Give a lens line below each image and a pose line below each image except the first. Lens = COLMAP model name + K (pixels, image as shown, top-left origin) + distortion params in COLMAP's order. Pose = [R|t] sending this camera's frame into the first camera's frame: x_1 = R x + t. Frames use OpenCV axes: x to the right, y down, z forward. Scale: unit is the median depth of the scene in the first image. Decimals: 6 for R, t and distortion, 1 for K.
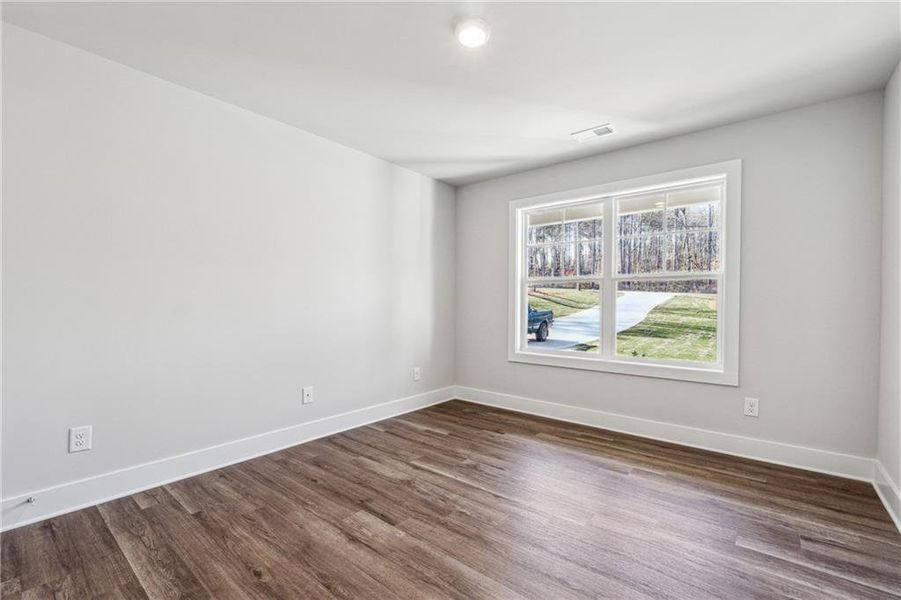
lens RADIAL K [[382.5, 0, 453.5], [0, 382.5, 305.3], [0, 0, 1]] dist [-0.012423, 0.000347]
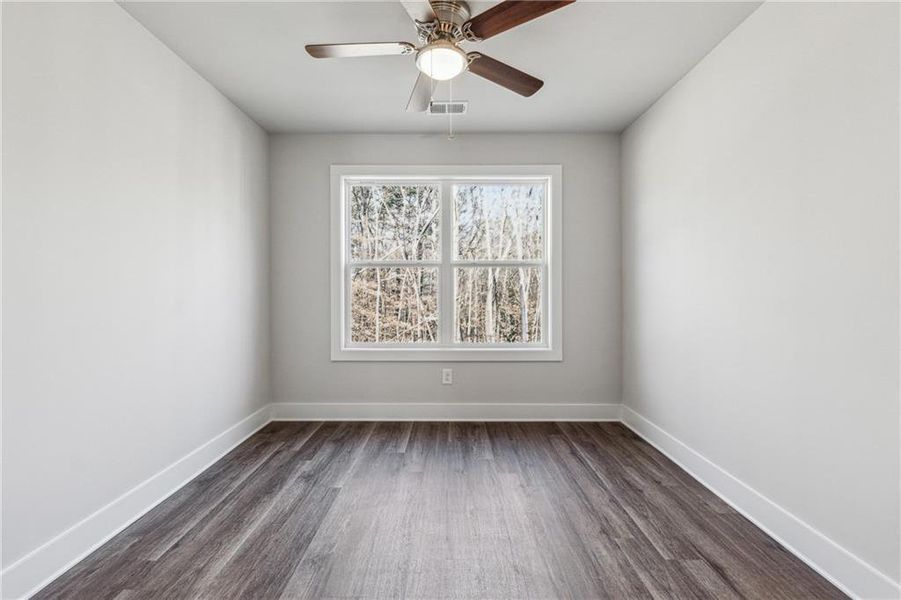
lens RADIAL K [[404.5, 0, 447.9], [0, 404.5, 292.8], [0, 0, 1]] dist [-0.000352, -0.000033]
pose [[0.785200, -0.007888, 0.619192, -0.228429], [0.008053, 0.999964, 0.002527, -0.001384], [-0.619189, 0.003002, 0.785236, 0.192903]]
